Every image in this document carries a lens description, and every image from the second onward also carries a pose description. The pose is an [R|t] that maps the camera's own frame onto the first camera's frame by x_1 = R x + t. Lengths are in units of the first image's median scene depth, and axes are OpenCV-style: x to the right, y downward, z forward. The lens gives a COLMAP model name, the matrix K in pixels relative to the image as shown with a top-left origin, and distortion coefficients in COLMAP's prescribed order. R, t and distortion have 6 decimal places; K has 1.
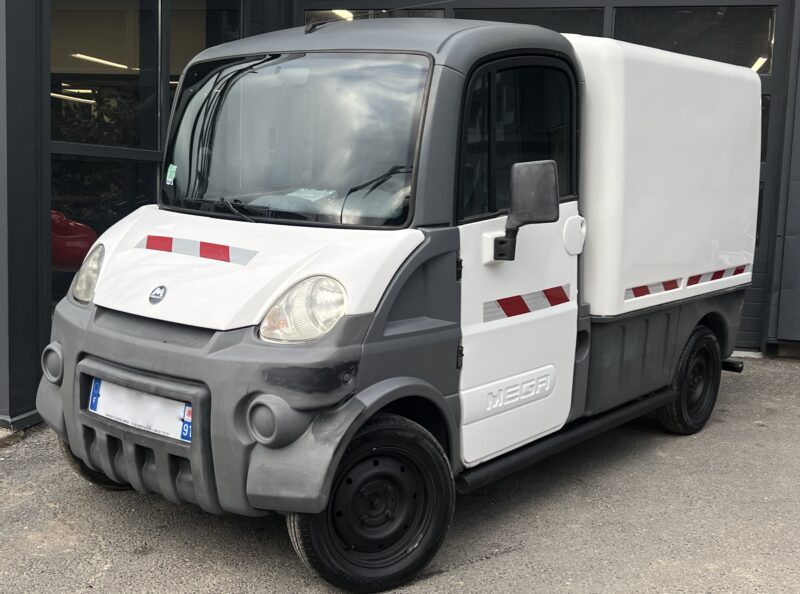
lens RADIAL K [[920.8, 0, 400.0], [0, 920.8, 297.0], [0, 0, 1]] dist [-0.011581, -0.012031]
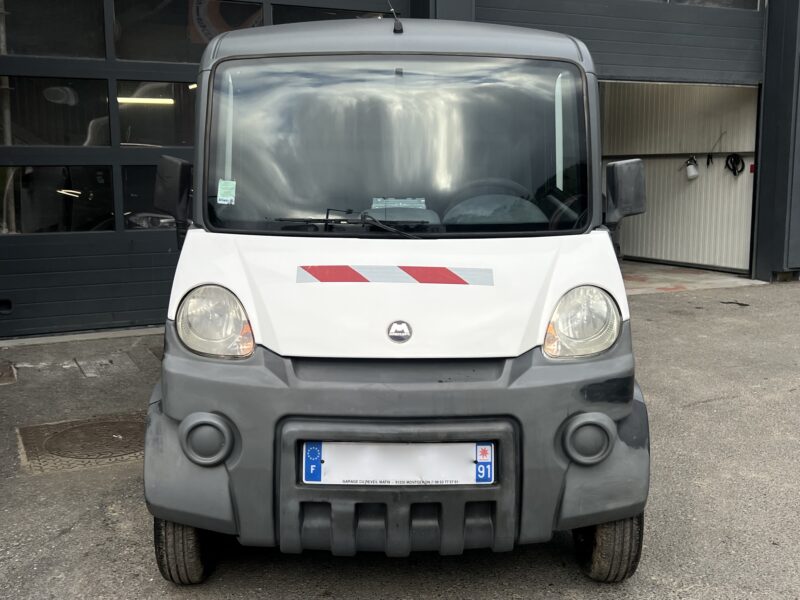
lens RADIAL K [[854.4, 0, 400.0], [0, 854.4, 300.0], [0, 0, 1]] dist [0.097240, -0.016054]
pose [[0.788904, -0.137051, 0.599039, -0.784791], [0.108781, 0.990564, 0.083367, -0.105047], [-0.604812, -0.000604, 0.796368, 0.365230]]
